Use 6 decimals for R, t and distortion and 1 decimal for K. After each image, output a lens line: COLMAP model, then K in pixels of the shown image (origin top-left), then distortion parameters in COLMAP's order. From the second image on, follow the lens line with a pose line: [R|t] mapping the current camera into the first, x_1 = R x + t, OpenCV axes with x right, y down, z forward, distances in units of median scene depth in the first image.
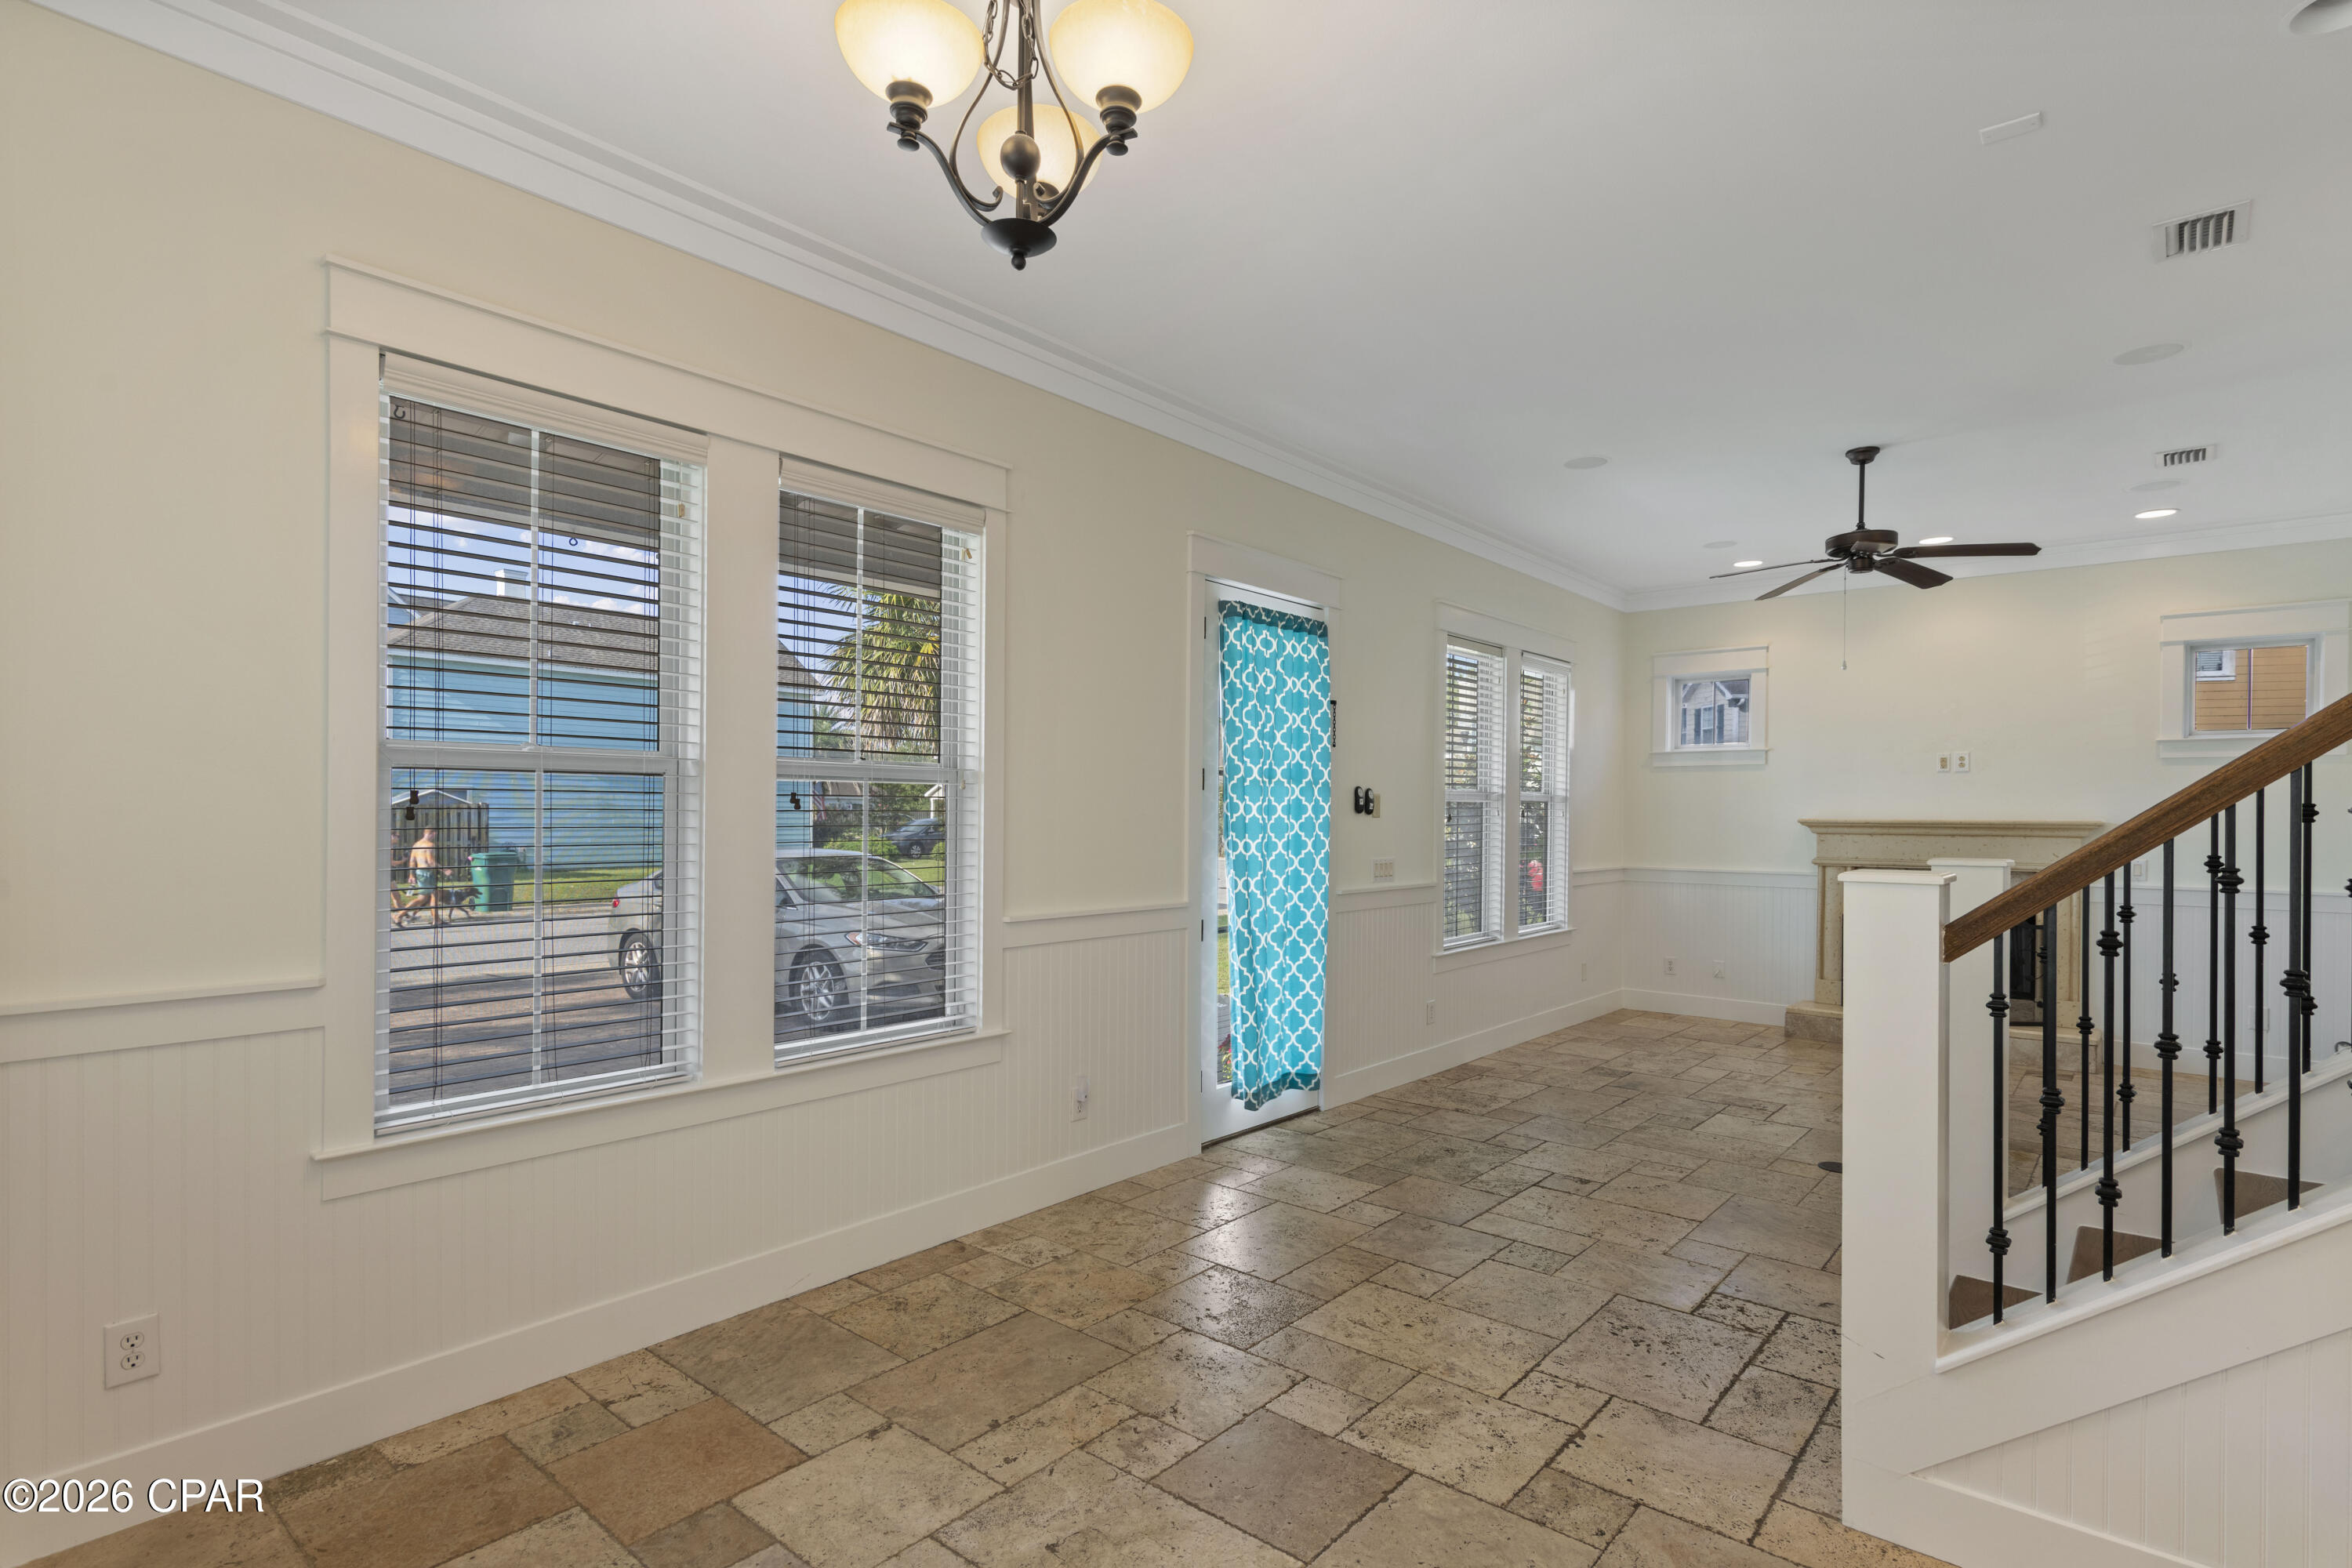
lens RADIAL K [[1162.2, 0, 1184.0], [0, 1162.2, 808.7], [0, 0, 1]] dist [0.003862, -0.000299]
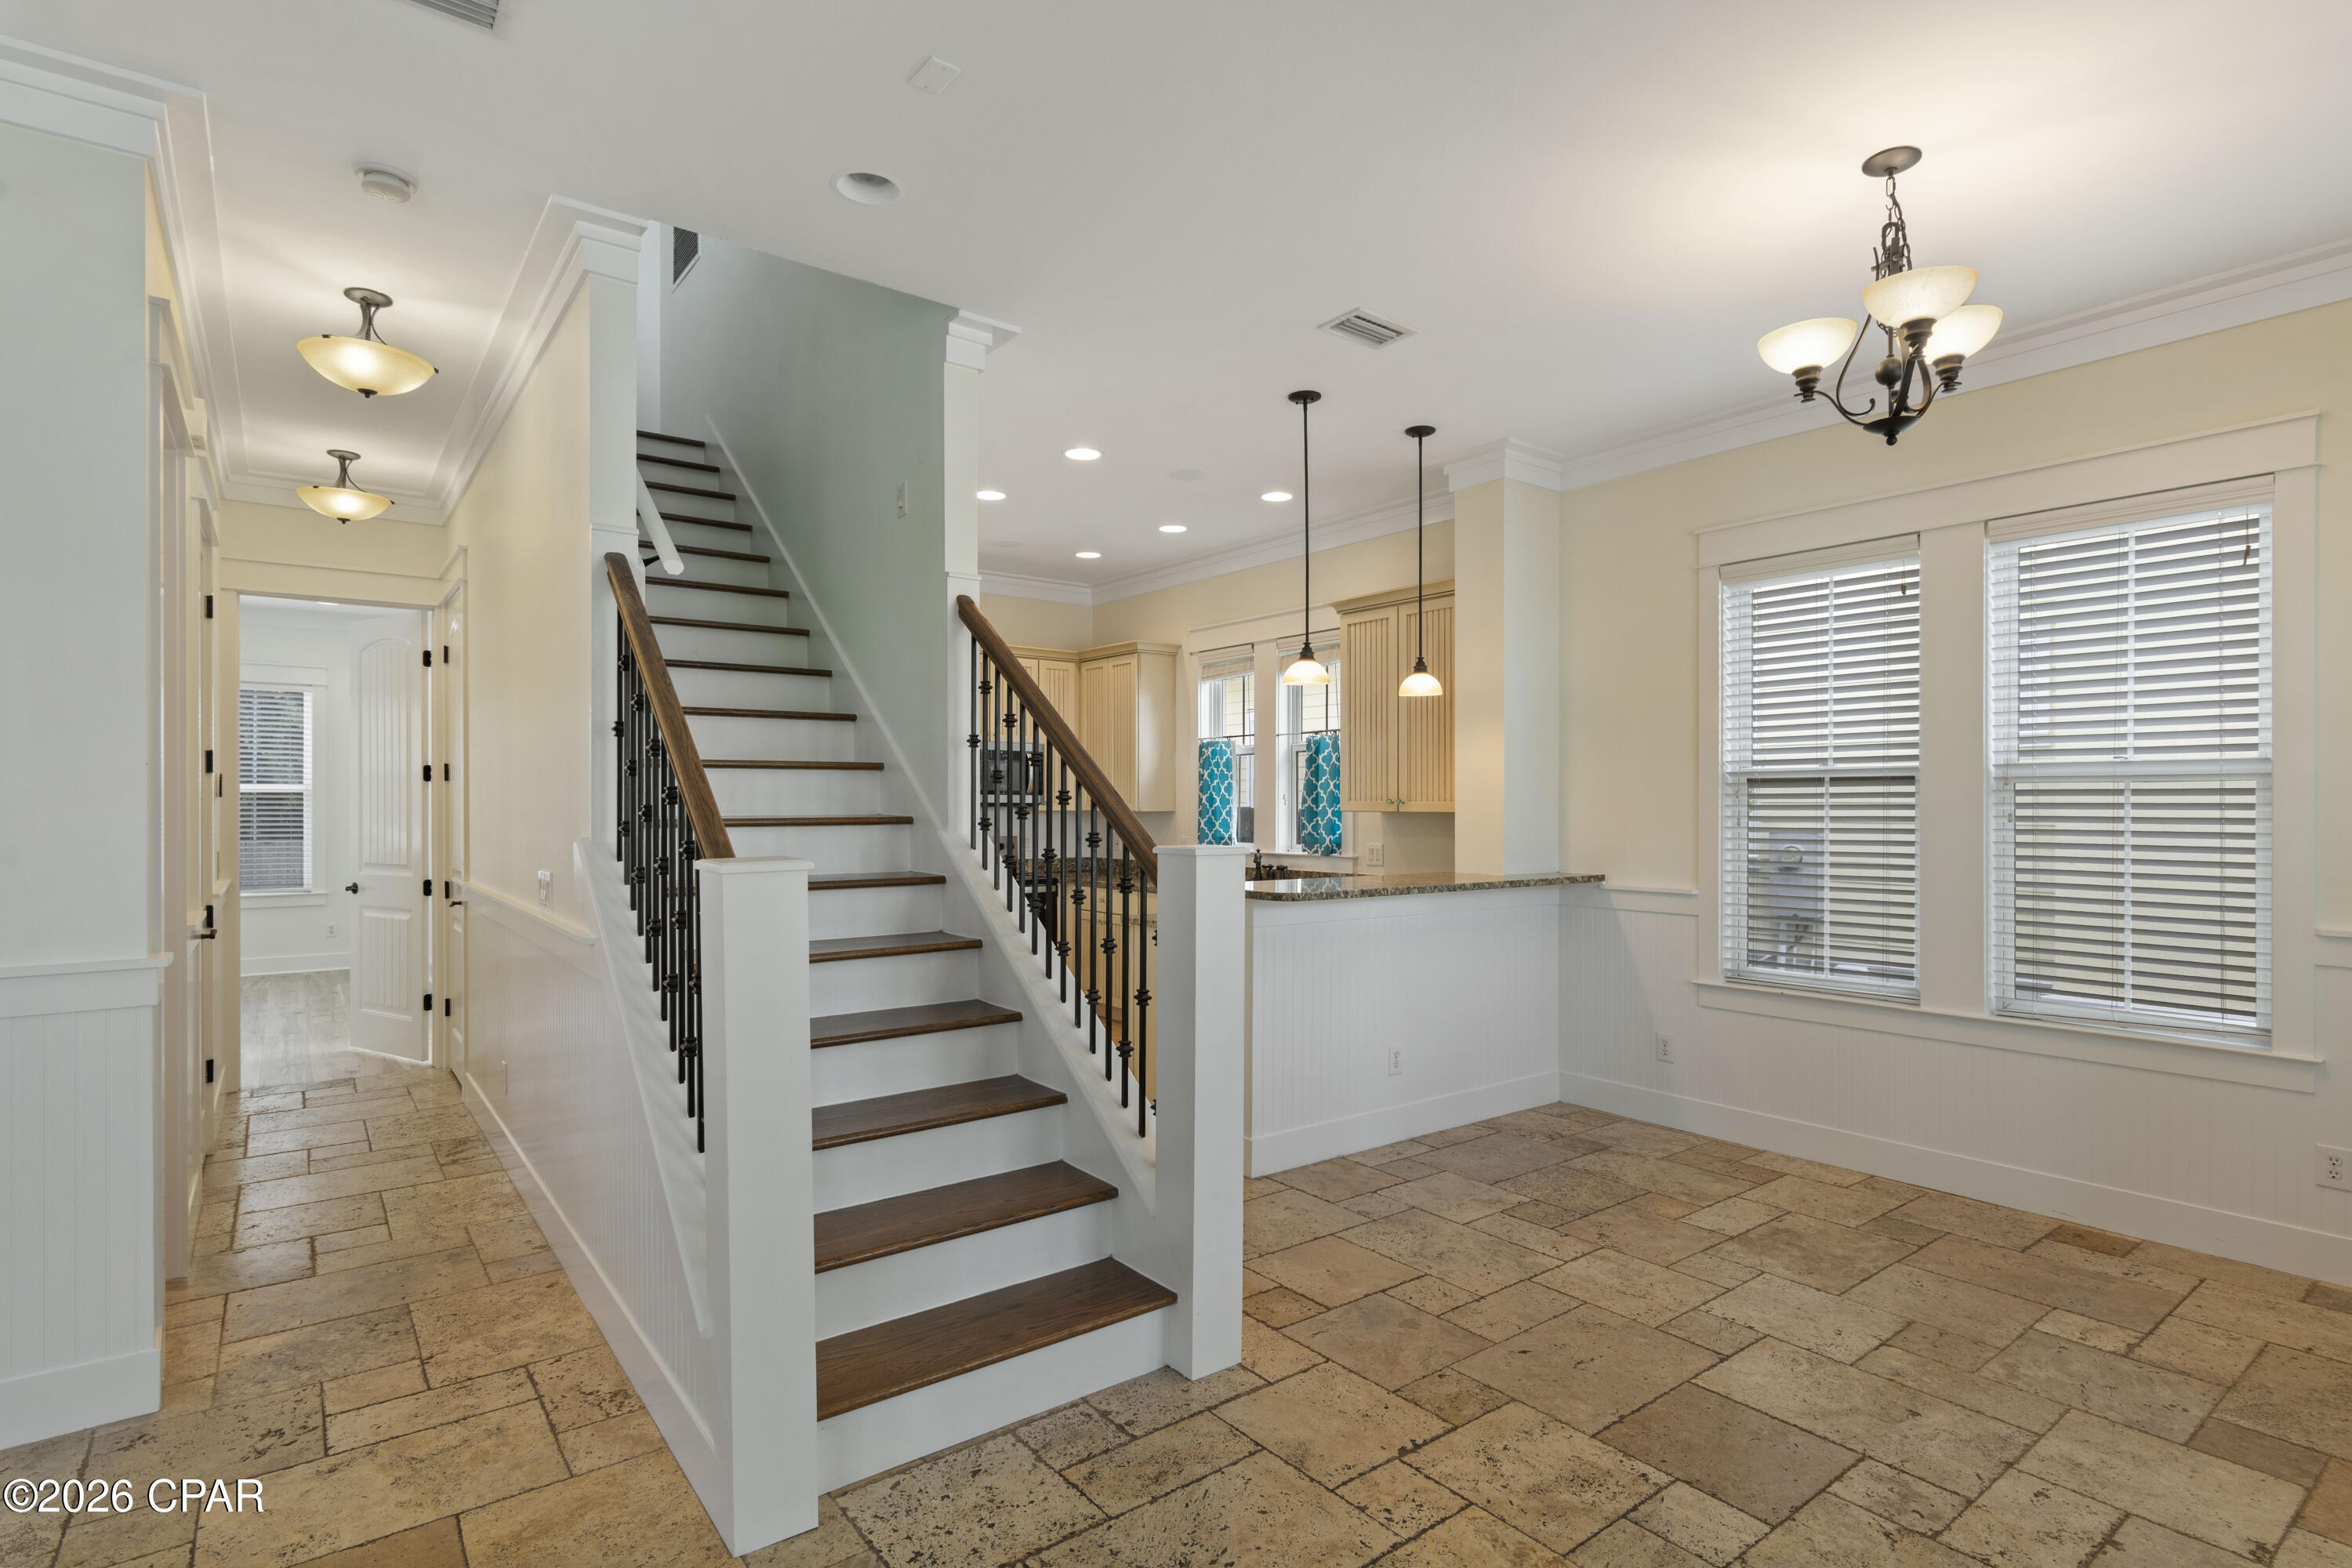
lens RADIAL K [[1162.2, 0, 1184.0], [0, 1162.2, 808.7], [0, 0, 1]] dist [0.003862, -0.000299]
pose [[-0.977471, -0.009031, 0.210875, 0.209637], [-0.008810, 0.999959, 0.001986, 0.005508], [-0.210884, 0.000084, -0.977511, 1.295681]]
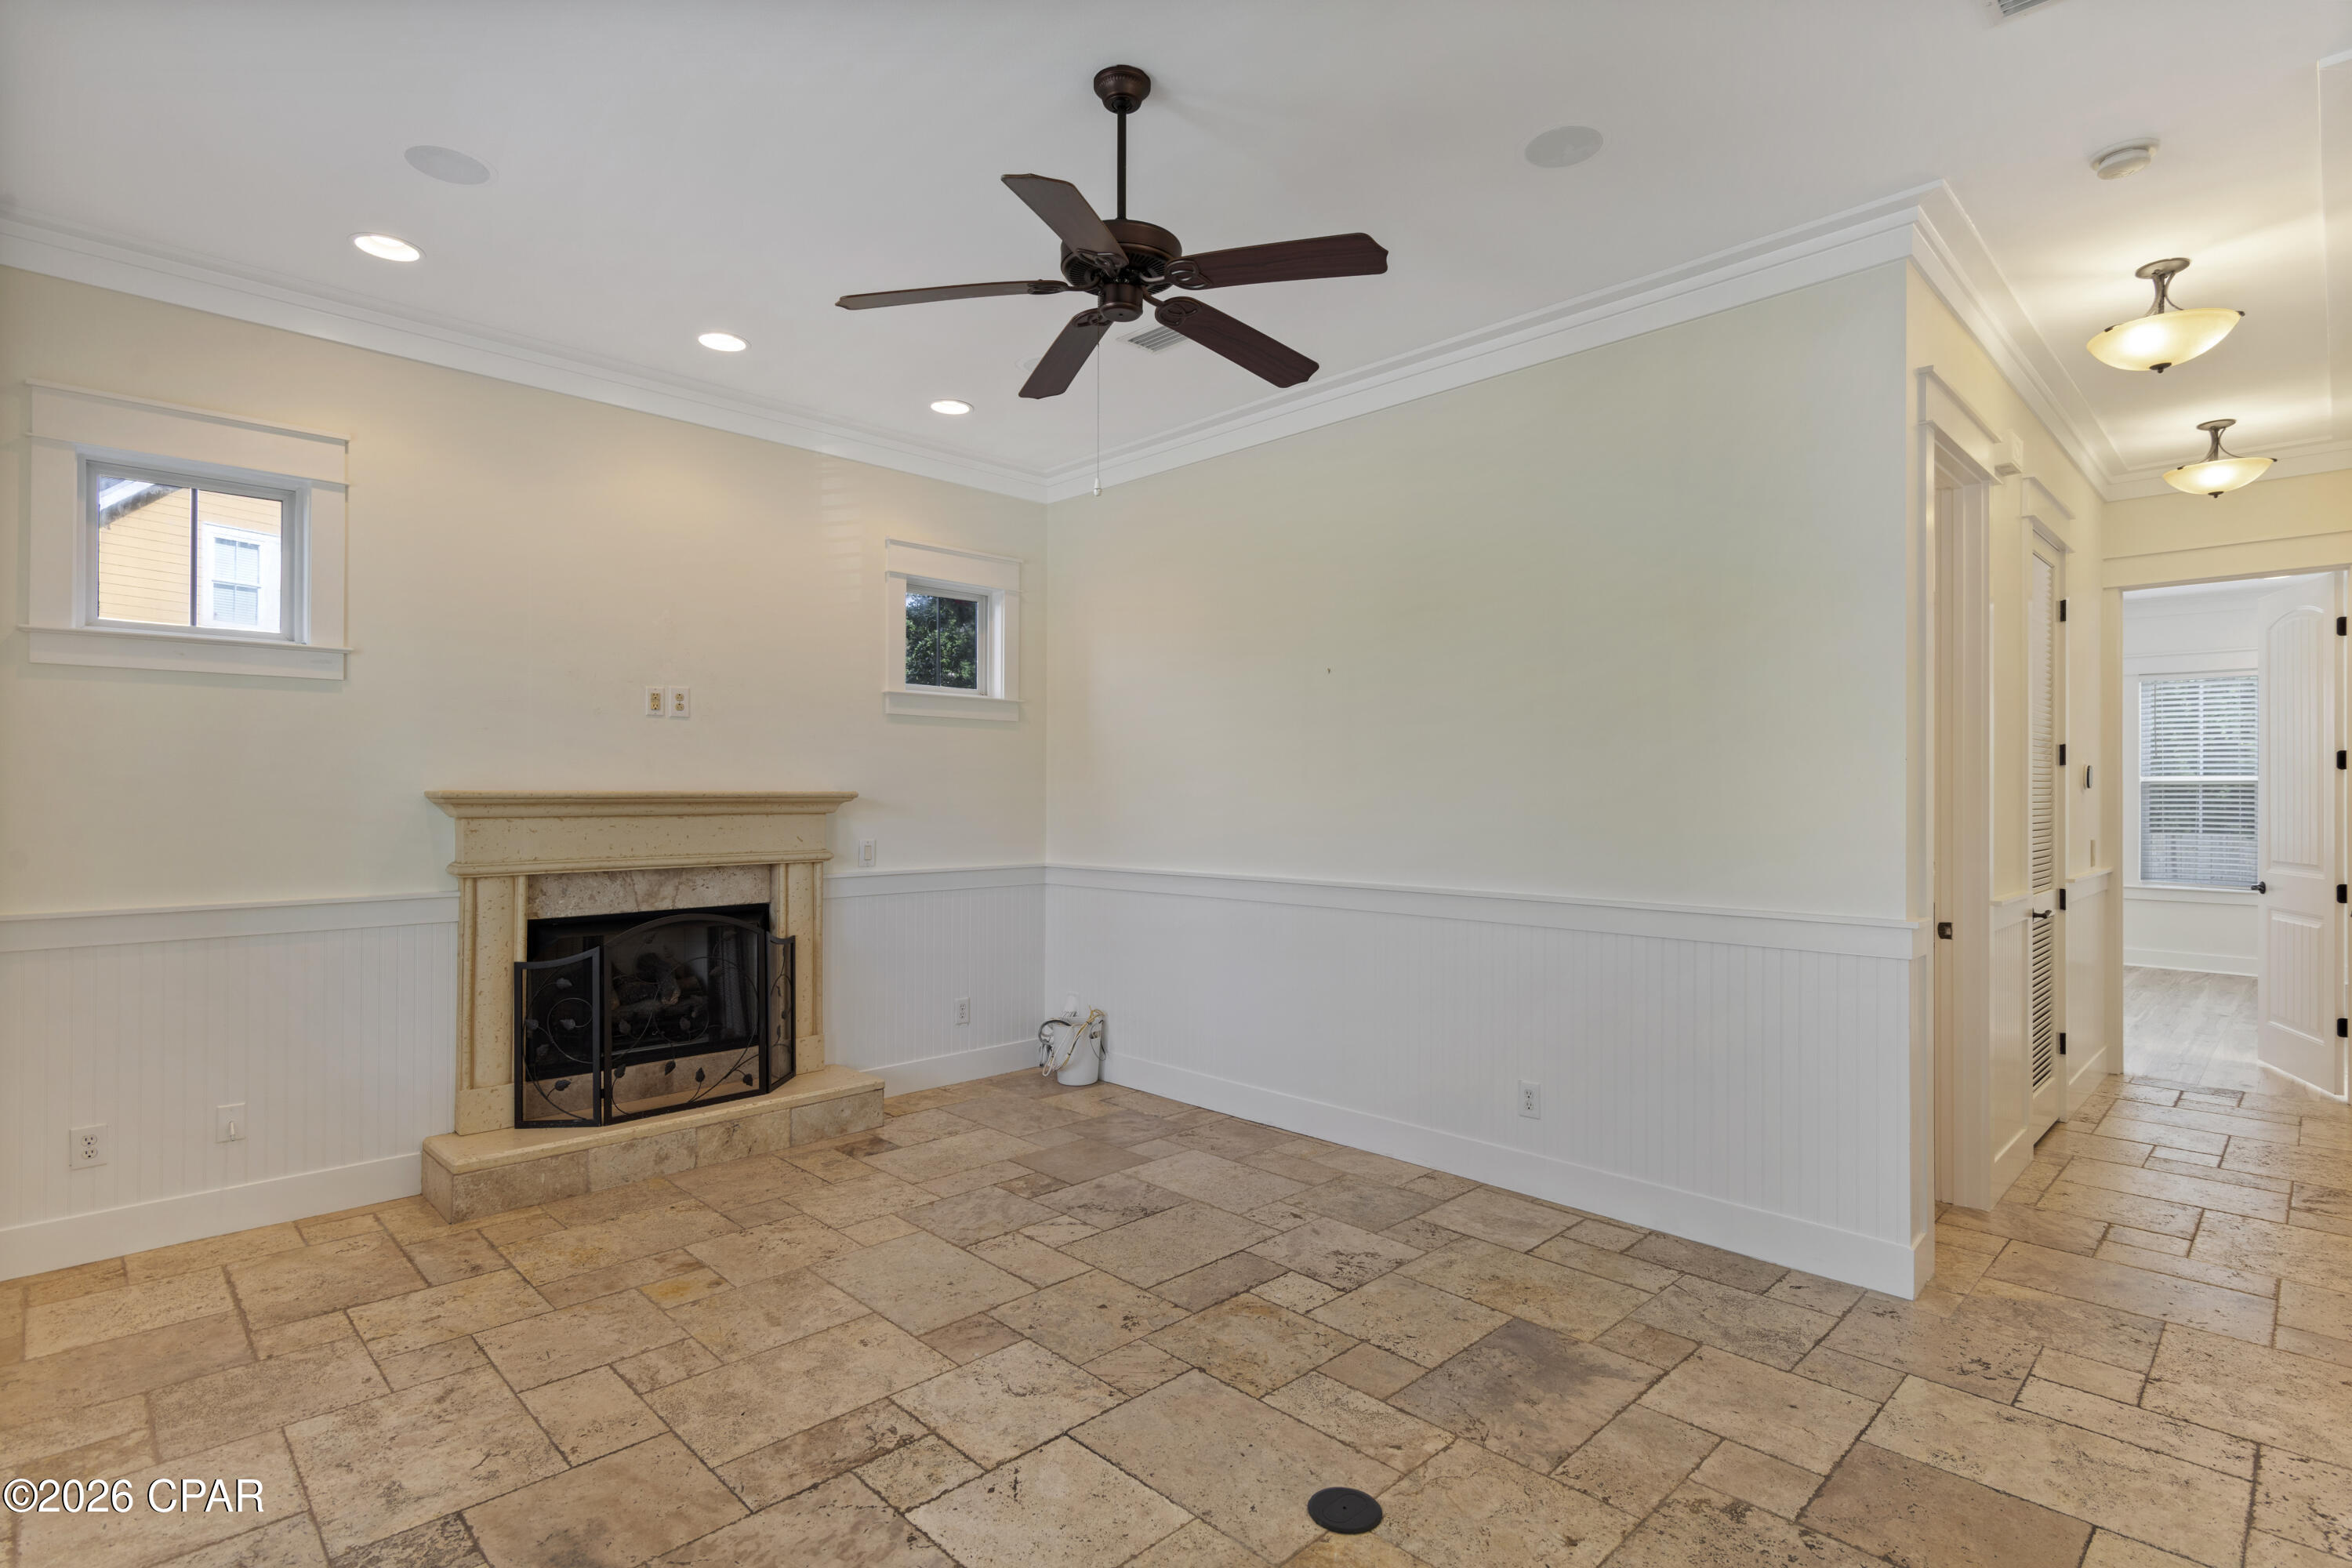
lens RADIAL K [[1150.4, 0, 1178.0], [0, 1150.4, 791.4], [0, 0, 1]] dist [0.000648, 0.000308]
pose [[0.091013, -0.005695, 0.995833, 0.093364], [-0.006953, 0.999956, 0.006354, 0.007307], [-0.995825, -0.007502, 0.090969, 1.197220]]
